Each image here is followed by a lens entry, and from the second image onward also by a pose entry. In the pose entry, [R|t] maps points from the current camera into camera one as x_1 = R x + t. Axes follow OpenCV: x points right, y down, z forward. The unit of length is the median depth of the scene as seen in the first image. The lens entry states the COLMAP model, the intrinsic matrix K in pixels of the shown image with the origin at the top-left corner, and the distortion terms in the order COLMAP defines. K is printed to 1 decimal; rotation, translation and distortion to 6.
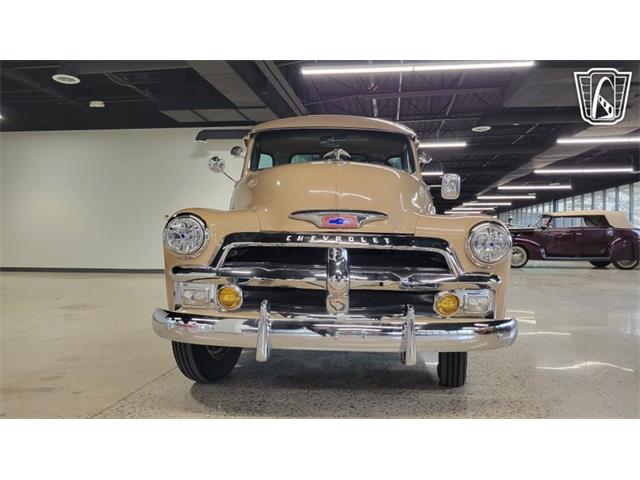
lens RADIAL K [[479.0, 0, 319.2], [0, 479.0, 230.5], [0, 0, 1]] dist [0.029580, -0.000722]
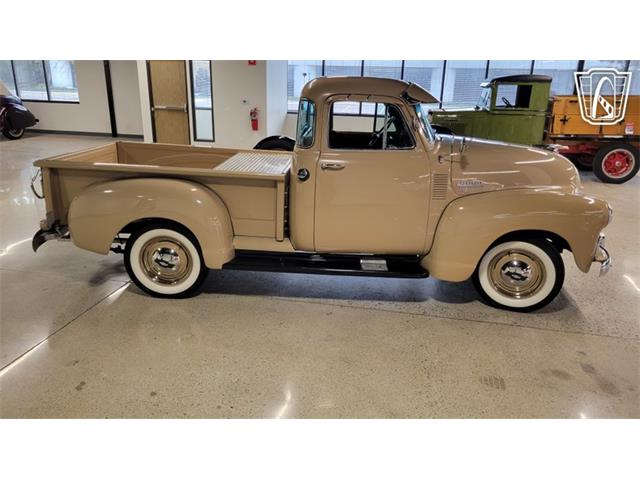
lens RADIAL K [[480.4, 0, 324.2], [0, 480.4, 227.6], [0, 0, 1]] dist [0.030482, -0.004586]
pose [[0.039468, -0.299471, 0.953289, -1.841364], [-0.042556, 0.952663, 0.301036, -0.389712], [-0.998314, -0.052450, 0.024855, 1.843365]]
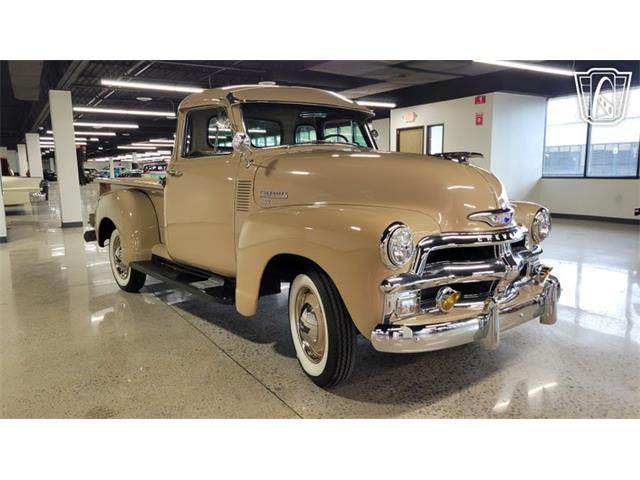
lens RADIAL K [[478.4, 0, 321.4], [0, 478.4, 232.1], [0, 0, 1]] dist [0.034772, -0.009517]
pose [[0.751133, -0.102697, 0.652114, -0.992693], [0.006479, 0.988925, 0.148277, -0.155720], [-0.660119, -0.107150, 0.743479, 0.379653]]
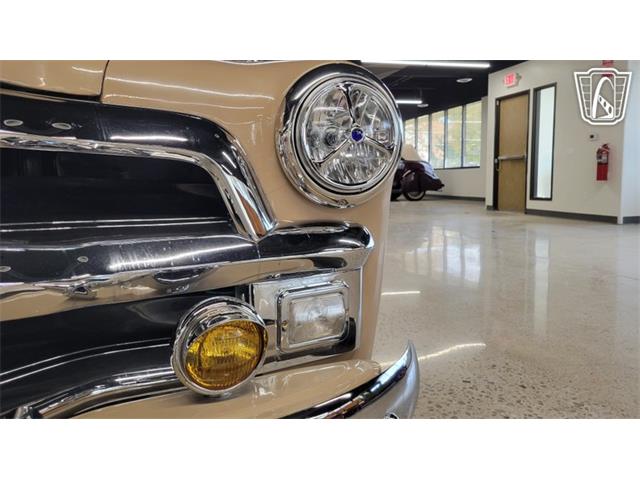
lens RADIAL K [[491.1, 0, 318.5], [0, 491.1, 219.2], [0, 0, 1]] dist [0.008040, 0.000911]
pose [[0.918931, -0.051885, 0.390990, 0.195178], [0.011976, 0.994523, 0.103828, 0.048711], [-0.394236, -0.090729, 0.914520, 0.674833]]
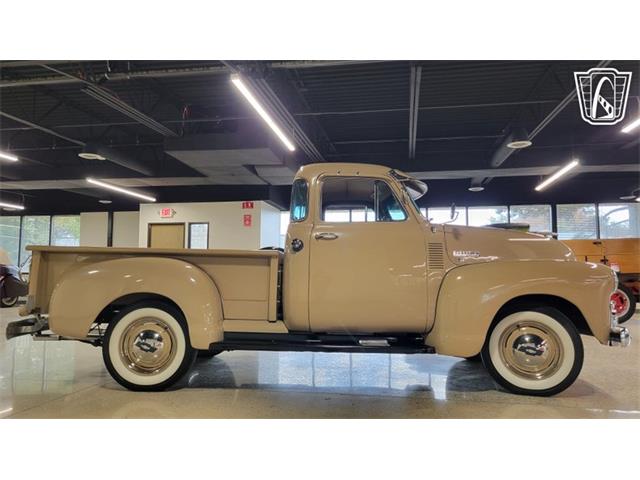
lens RADIAL K [[479.0, 0, 319.2], [0, 479.0, 230.5], [0, 0, 1]] dist [0.029580, -0.000722]
pose [[0.030432, 0.090134, 0.995465, -1.847147], [-0.019358, 0.995792, -0.089572, 0.005810], [-0.999349, -0.016545, 0.032049, 1.839267]]
